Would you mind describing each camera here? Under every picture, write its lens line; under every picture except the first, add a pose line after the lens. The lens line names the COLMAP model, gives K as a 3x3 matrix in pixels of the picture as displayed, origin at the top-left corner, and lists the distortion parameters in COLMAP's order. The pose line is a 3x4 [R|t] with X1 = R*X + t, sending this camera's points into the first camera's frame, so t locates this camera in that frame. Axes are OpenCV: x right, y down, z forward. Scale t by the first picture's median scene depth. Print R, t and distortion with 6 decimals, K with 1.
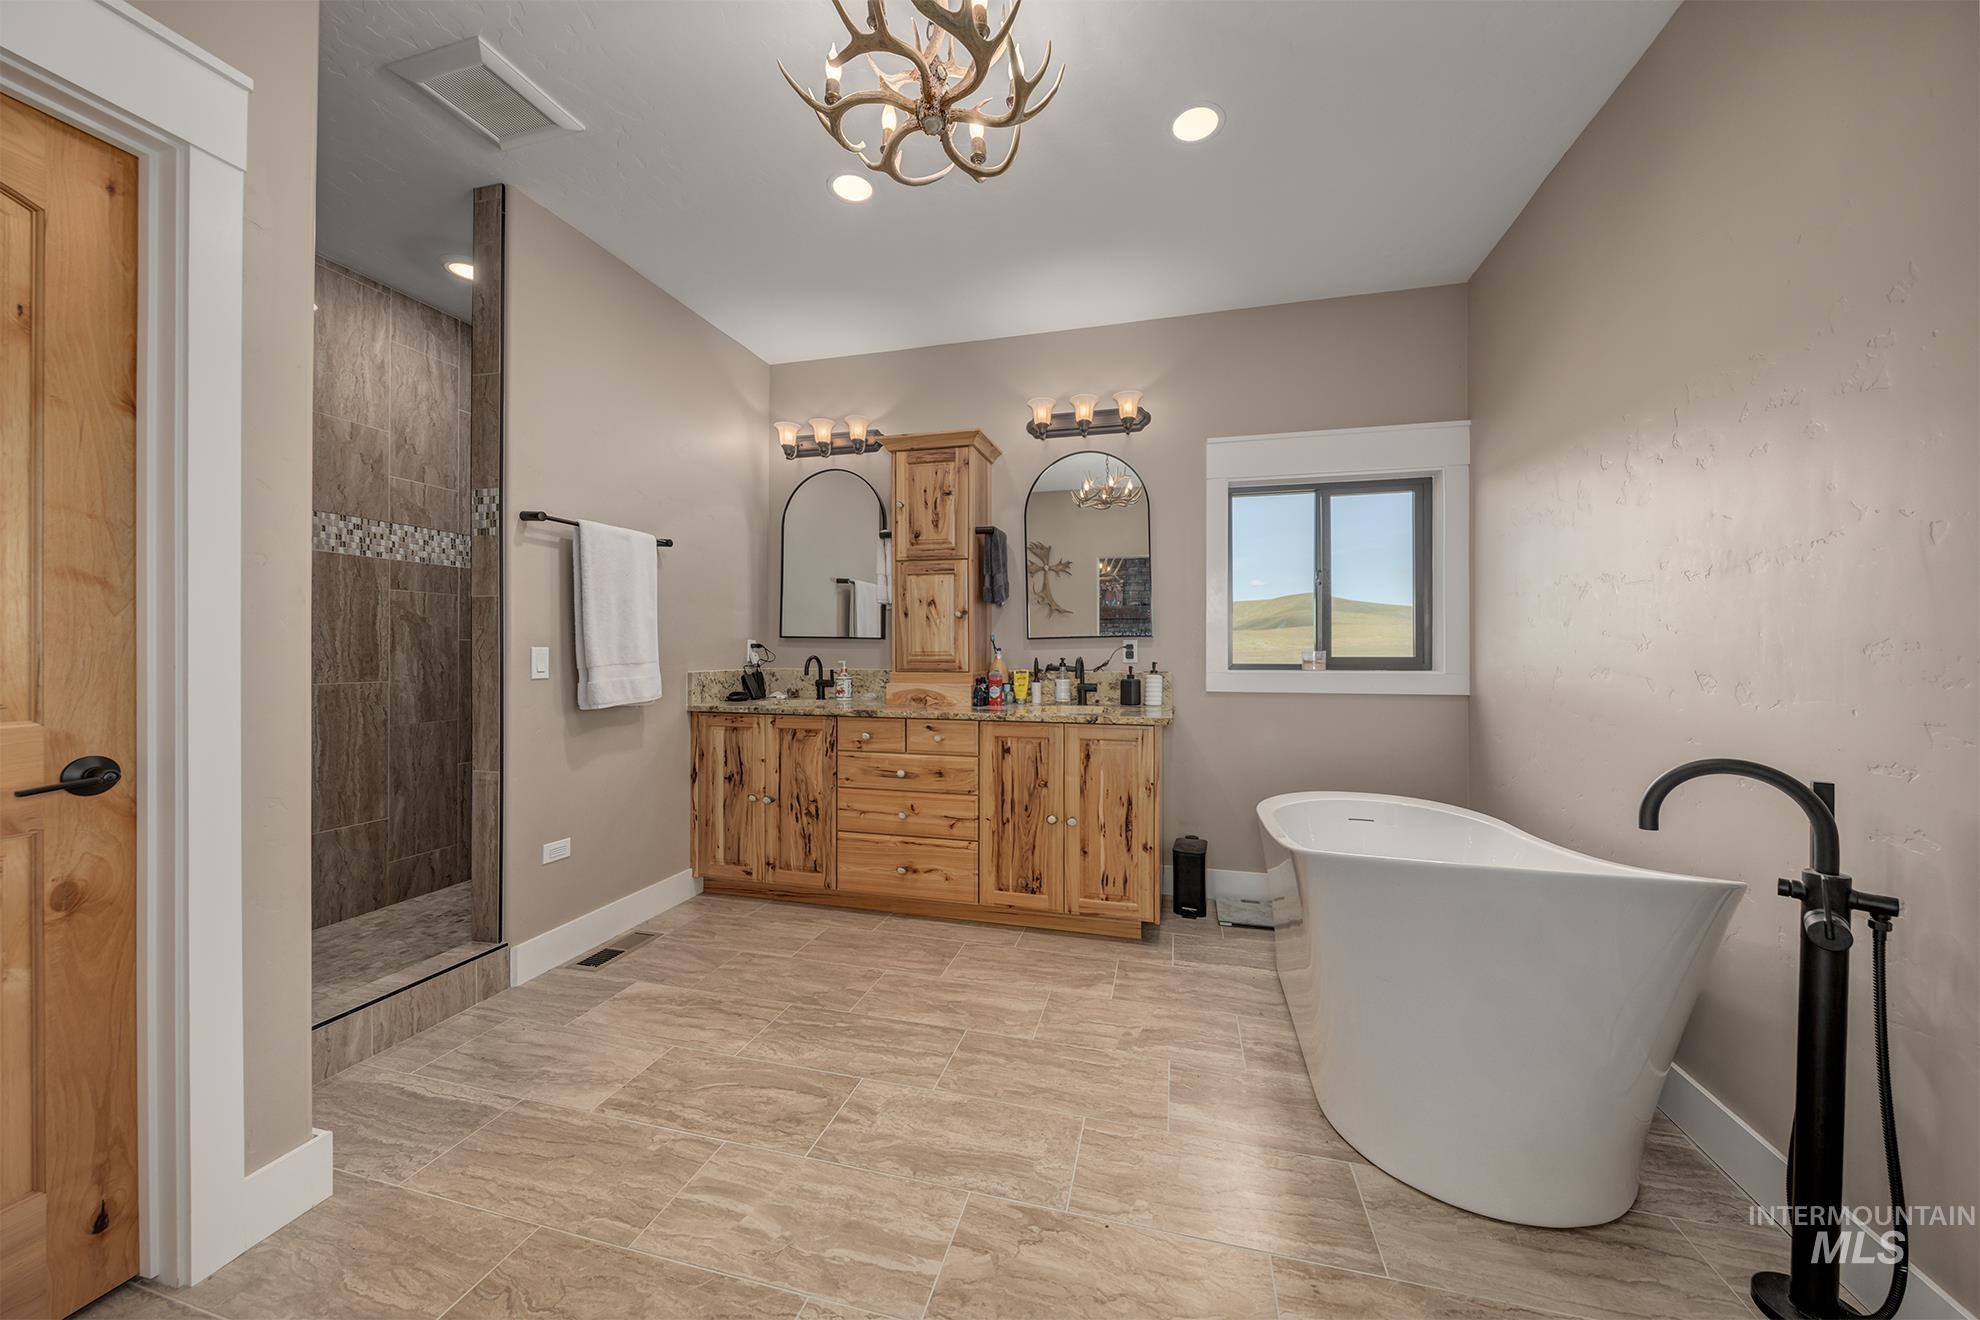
lens RADIAL K [[689.3, 0, 1010.6], [0, 689.3, 651.6], [0, 0, 1]] dist [0.001057, -0.001729]
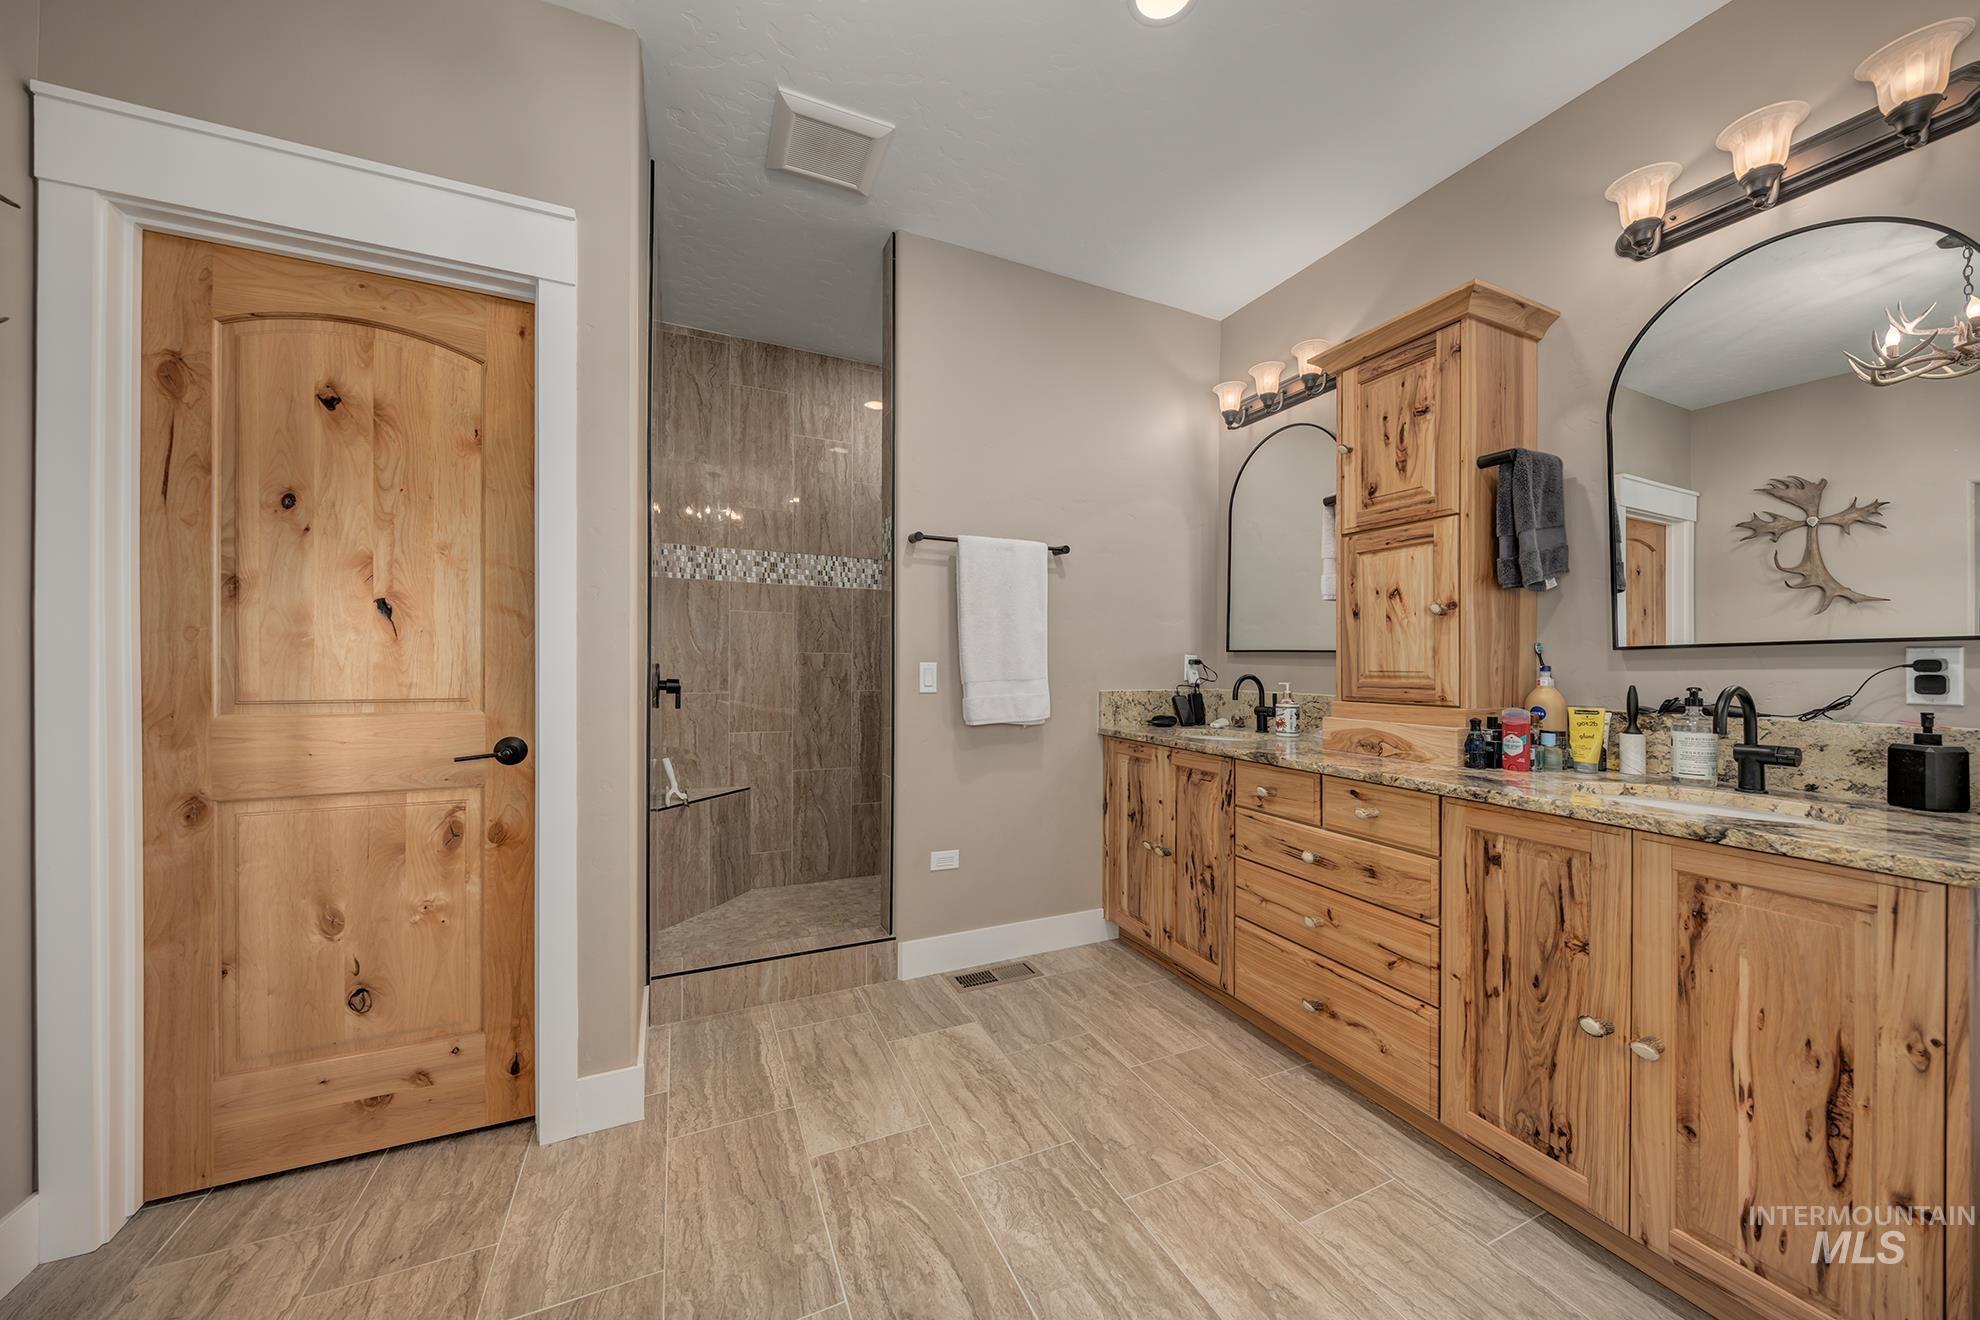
lens RADIAL K [[689.3, 0, 984.9], [0, 689.3, 665.6], [0, 0, 1]] dist [0.001057, -0.001729]
pose [[0.627438, 0.005576, -0.778647, 0.159973], [-0.009104, 0.999959, -0.000175, -0.001783], [0.778613, 0.007199, 0.627463, 0.359475]]
